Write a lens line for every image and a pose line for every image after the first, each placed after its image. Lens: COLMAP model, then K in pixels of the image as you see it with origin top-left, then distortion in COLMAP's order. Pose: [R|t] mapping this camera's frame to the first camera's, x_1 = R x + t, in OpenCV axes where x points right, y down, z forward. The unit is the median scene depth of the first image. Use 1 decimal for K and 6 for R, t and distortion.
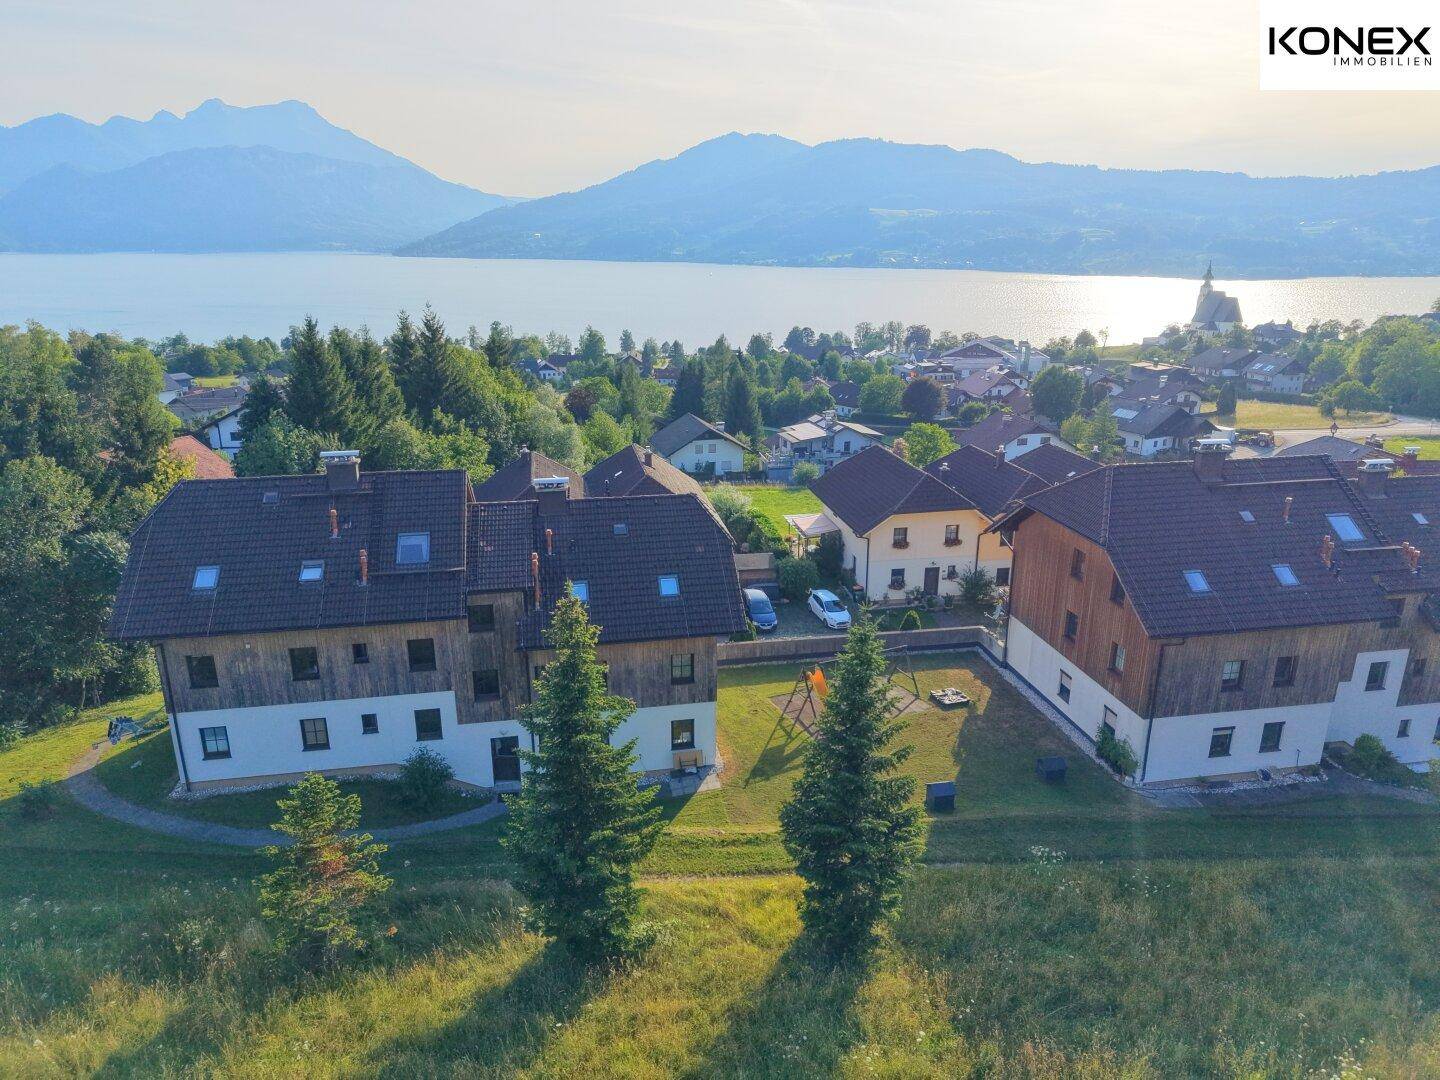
lens RADIAL K [[959.9, 0, 720.0], [0, 959.9, 540.0], [0, 0, 1]] dist [0.077148, -0.113231]
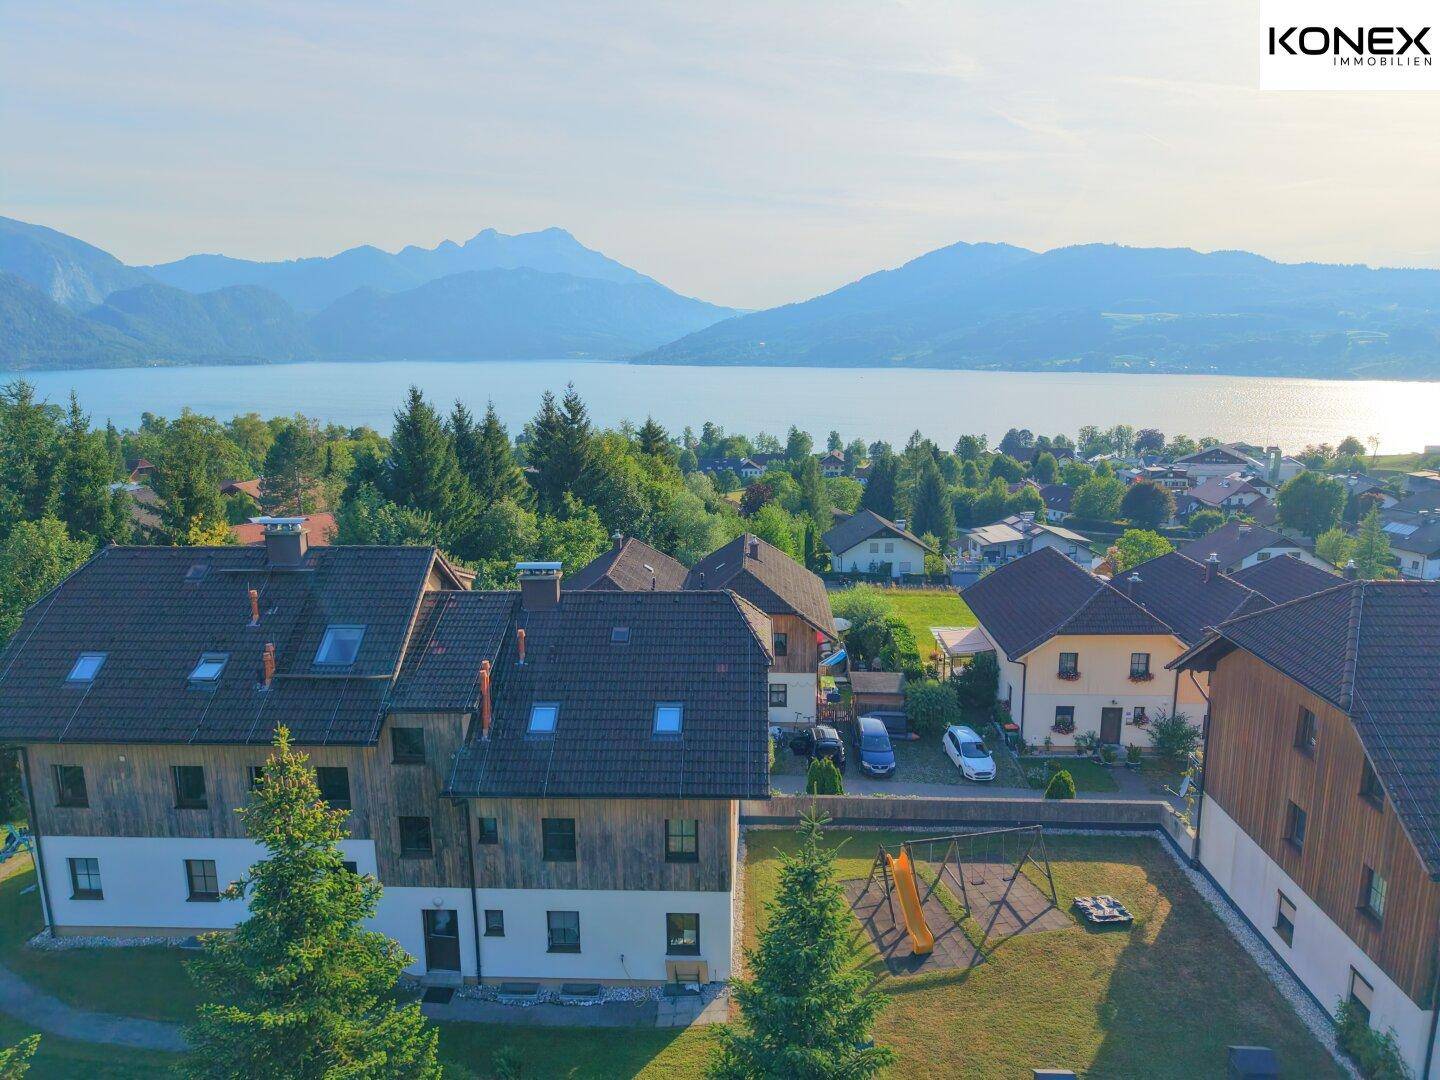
lens RADIAL K [[965.1, 0, 720.0], [0, 965.1, 540.0], [0, 0, 1]] dist [0.025953, -0.021484]
pose [[0.975390, 0.037958, -0.217196, 0.078970], [-0.060300, 0.993438, -0.097182, -0.010019], [0.212082, 0.107888, 0.971278, 0.173861]]
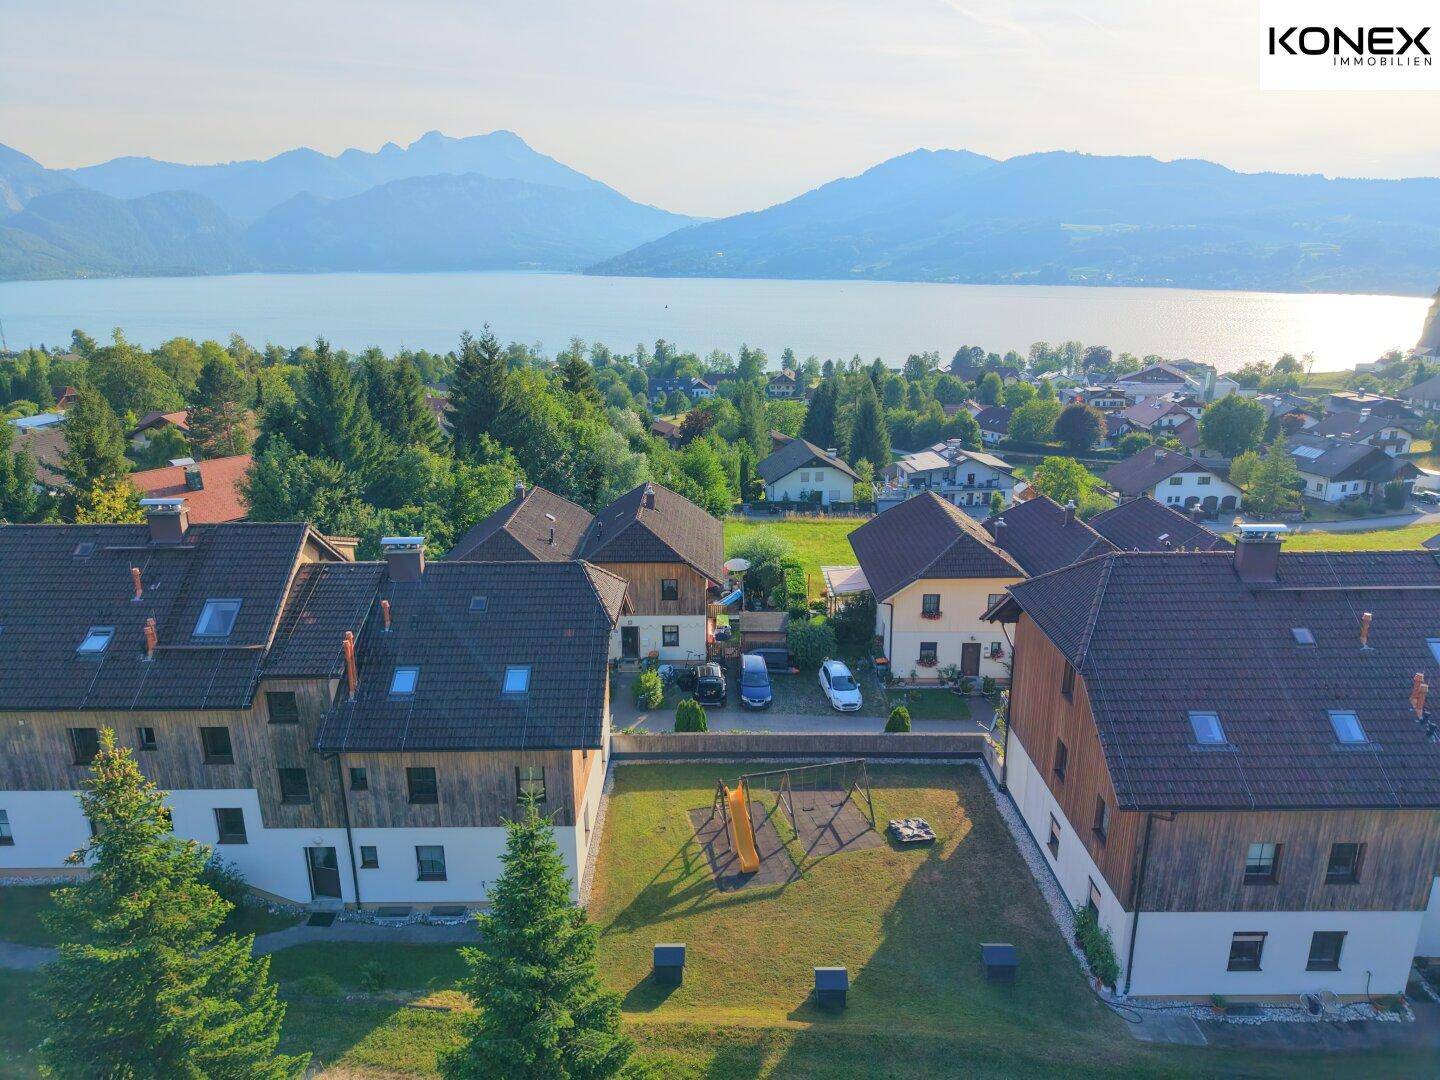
lens RADIAL K [[965.1, 0, 720.0], [0, 965.1, 540.0], [0, 0, 1]] dist [0.025953, -0.021484]
pose [[0.983890, 0.046257, -0.172687, 0.146166], [-0.049211, 0.998706, -0.012863, -0.039527], [0.171869, 0.021154, 0.984893, 0.133190]]
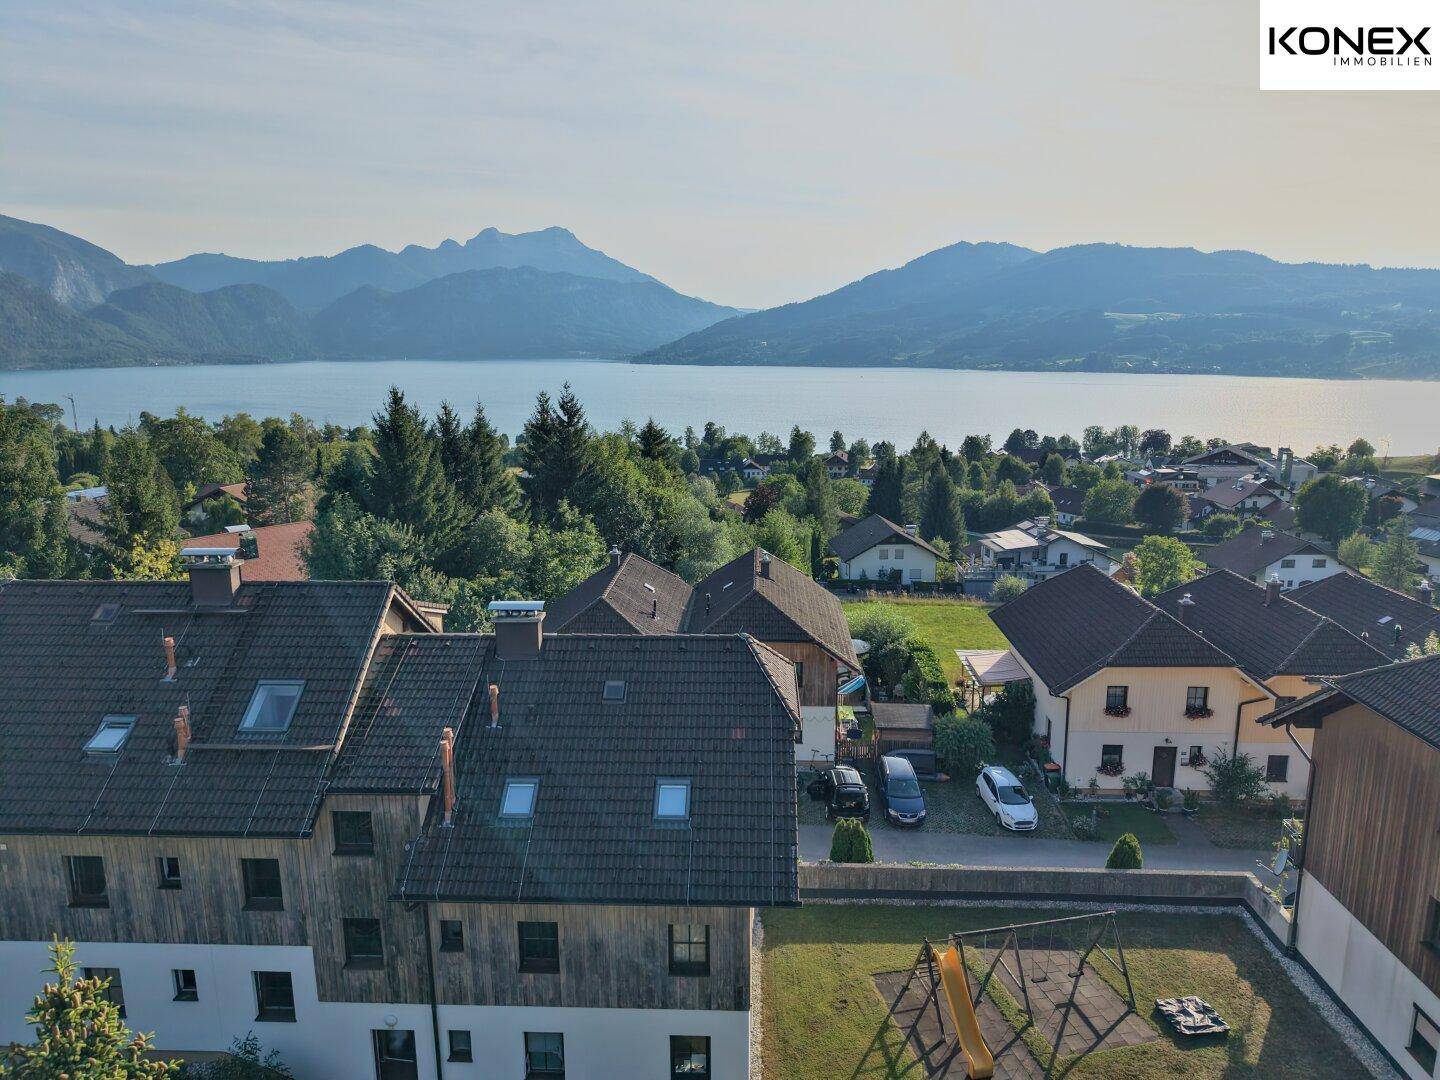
lens RADIAL K [[965.1, 0, 720.0], [0, 965.1, 540.0], [0, 0, 1]] dist [0.025953, -0.021484]
pose [[0.975059, 0.039110, -0.218471, 0.056299], [-0.061479, 0.993428, -0.096546, -0.031394], [0.213260, 0.107569, 0.971056, 0.246725]]
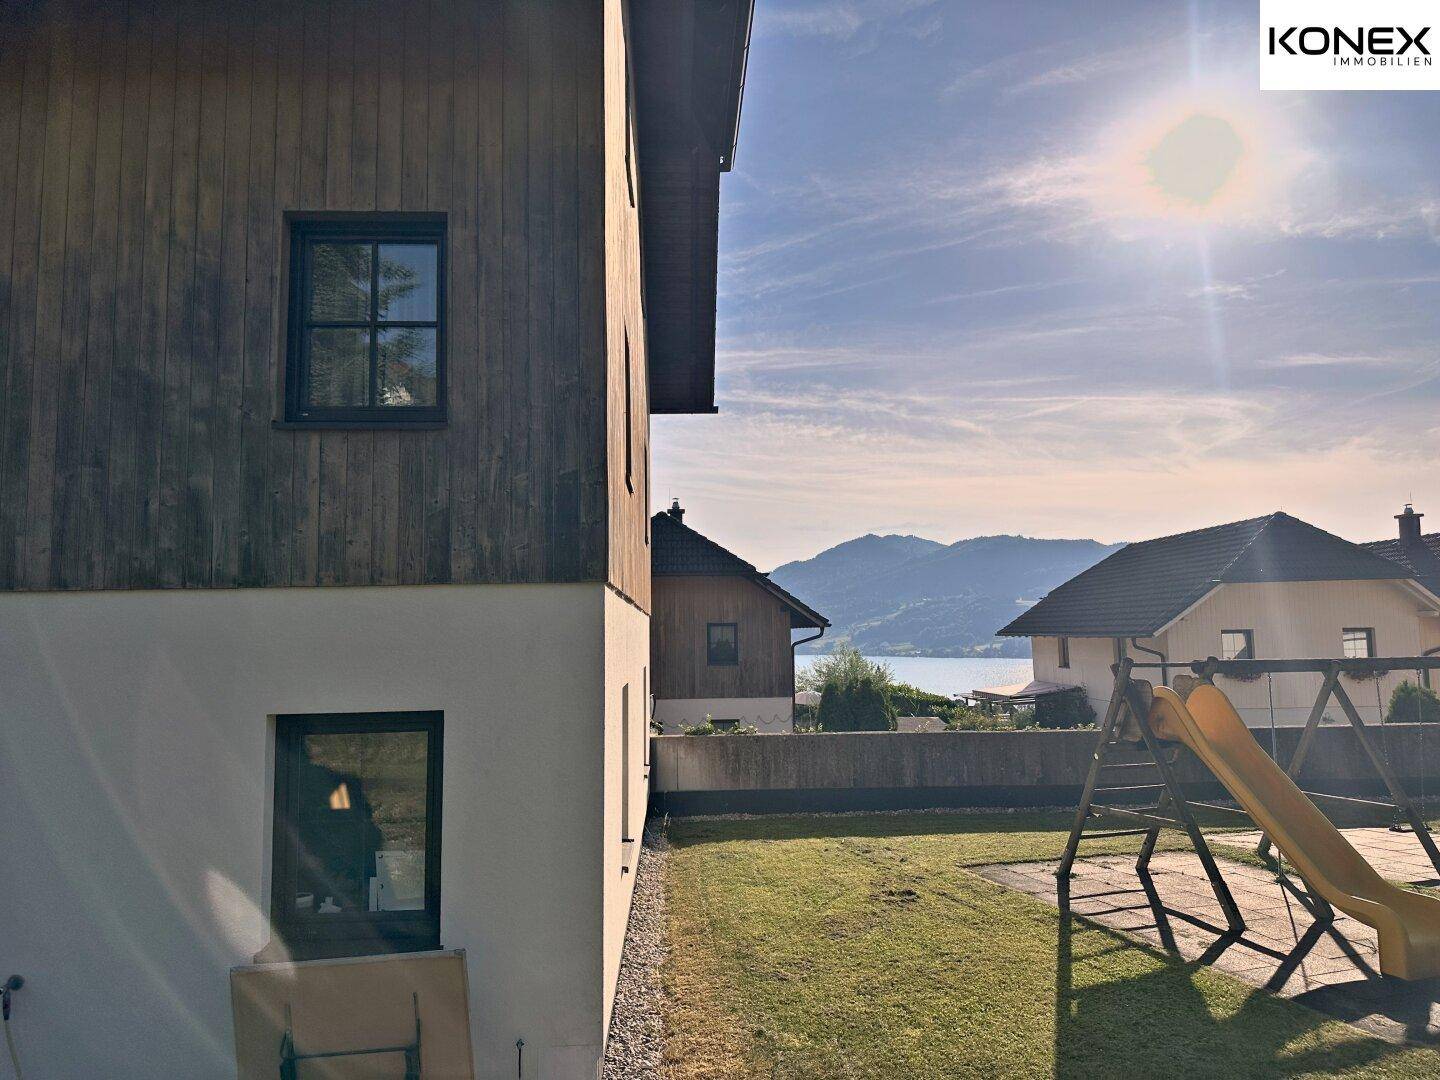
lens RADIAL K [[1027.8, 0, 720.0], [0, 1027.8, 540.0], [0, 0, 1]] dist [-0.002010, -0.002482]
pose [[0.990917, -0.024980, -0.132137, 0.019627], [-0.028037, 0.922624, -0.384679, 0.131629], [0.131522, 0.384890, 0.913543, 0.519257]]
